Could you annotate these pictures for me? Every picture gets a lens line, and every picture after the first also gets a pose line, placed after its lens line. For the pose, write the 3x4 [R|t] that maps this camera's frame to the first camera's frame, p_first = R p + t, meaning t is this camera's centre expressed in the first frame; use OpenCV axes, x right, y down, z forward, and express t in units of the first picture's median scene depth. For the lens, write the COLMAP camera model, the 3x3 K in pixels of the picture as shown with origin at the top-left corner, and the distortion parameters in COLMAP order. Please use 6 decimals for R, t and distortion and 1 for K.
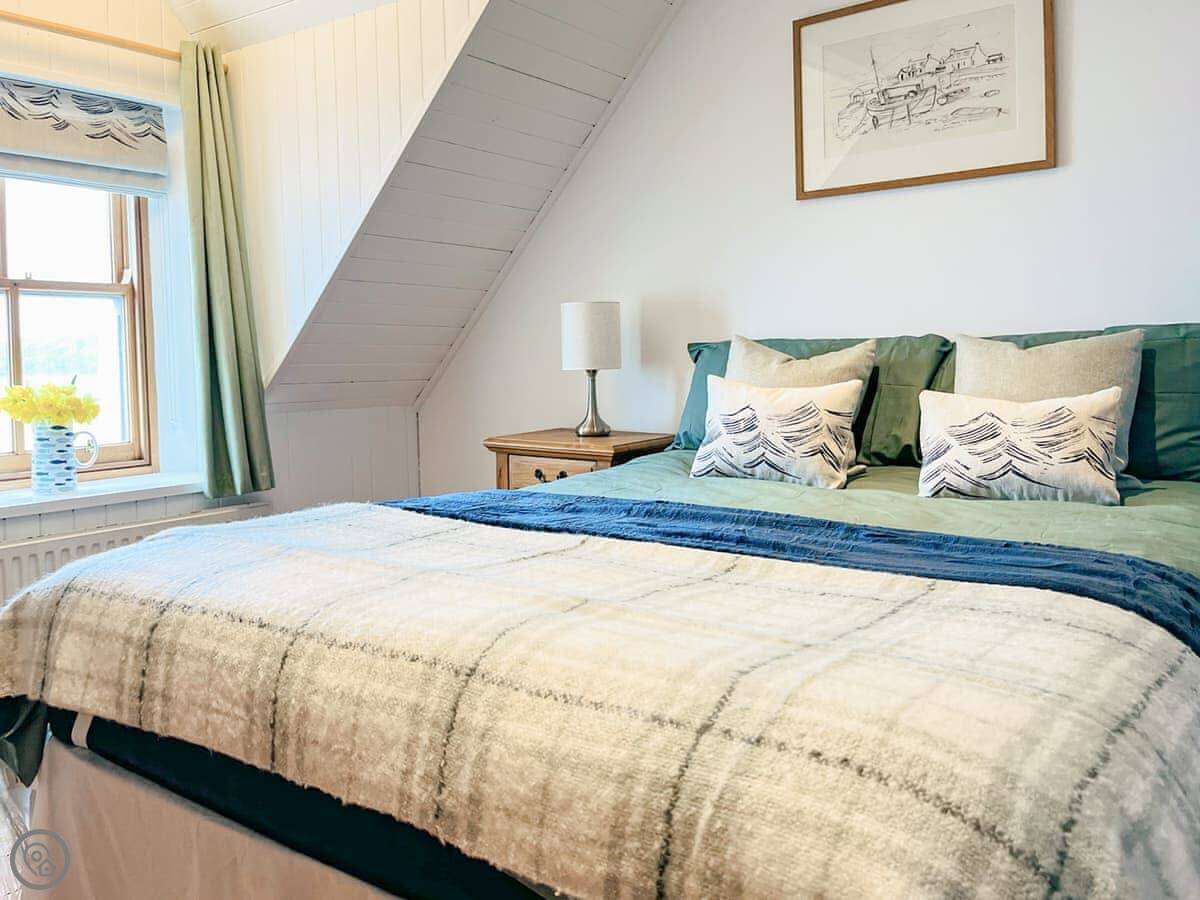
lens RADIAL K [[955.3, 0, 597.8], [0, 955.3, 403.6], [0, 0, 1]] dist [0.001772, -0.000092]
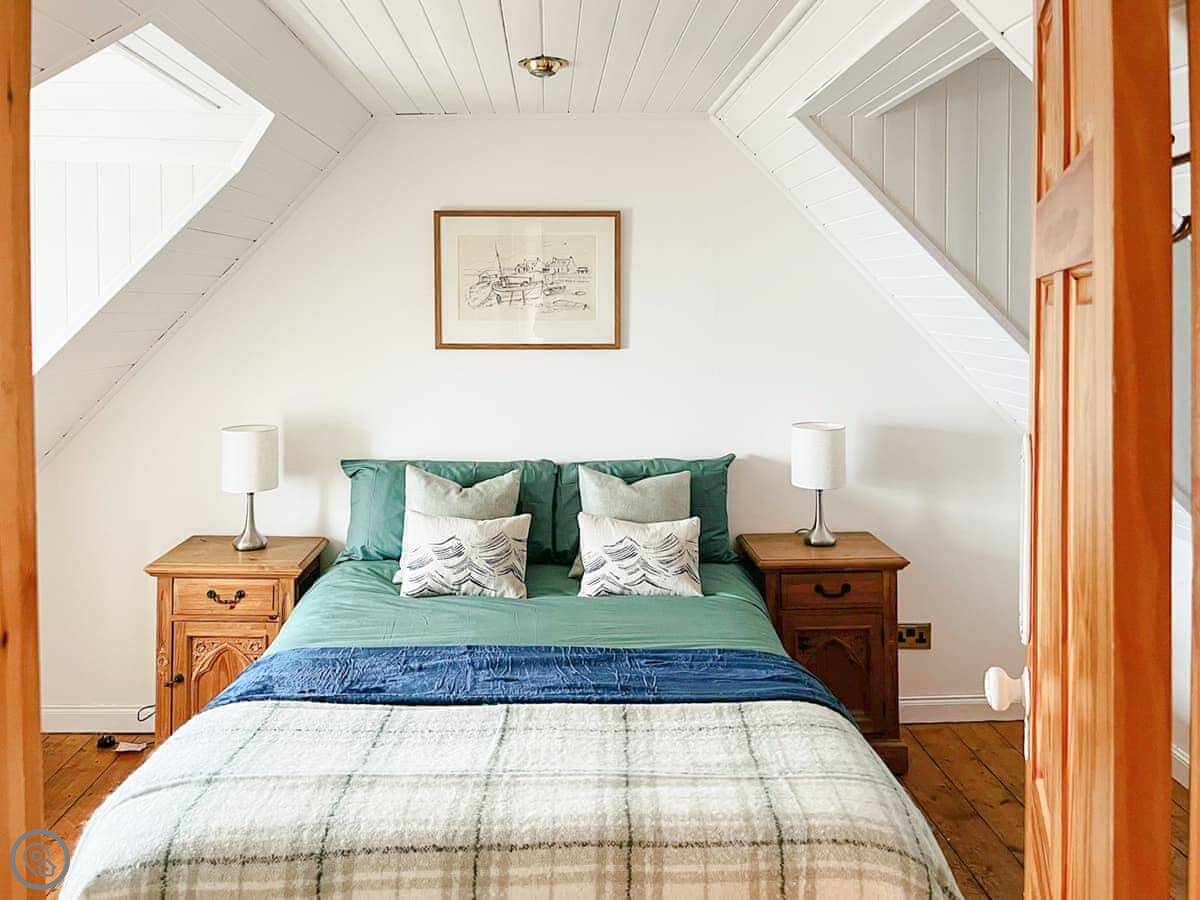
lens RADIAL K [[976.7, 0, 551.9], [0, 976.7, 323.6], [0, 0, 1]] dist [0.120624, -0.152933]
pose [[0.786193, 0.004427, 0.617965, -0.562298], [0.005884, 0.999875, -0.014649, -0.264593], [-0.617953, 0.015153, 0.786069, -0.152572]]
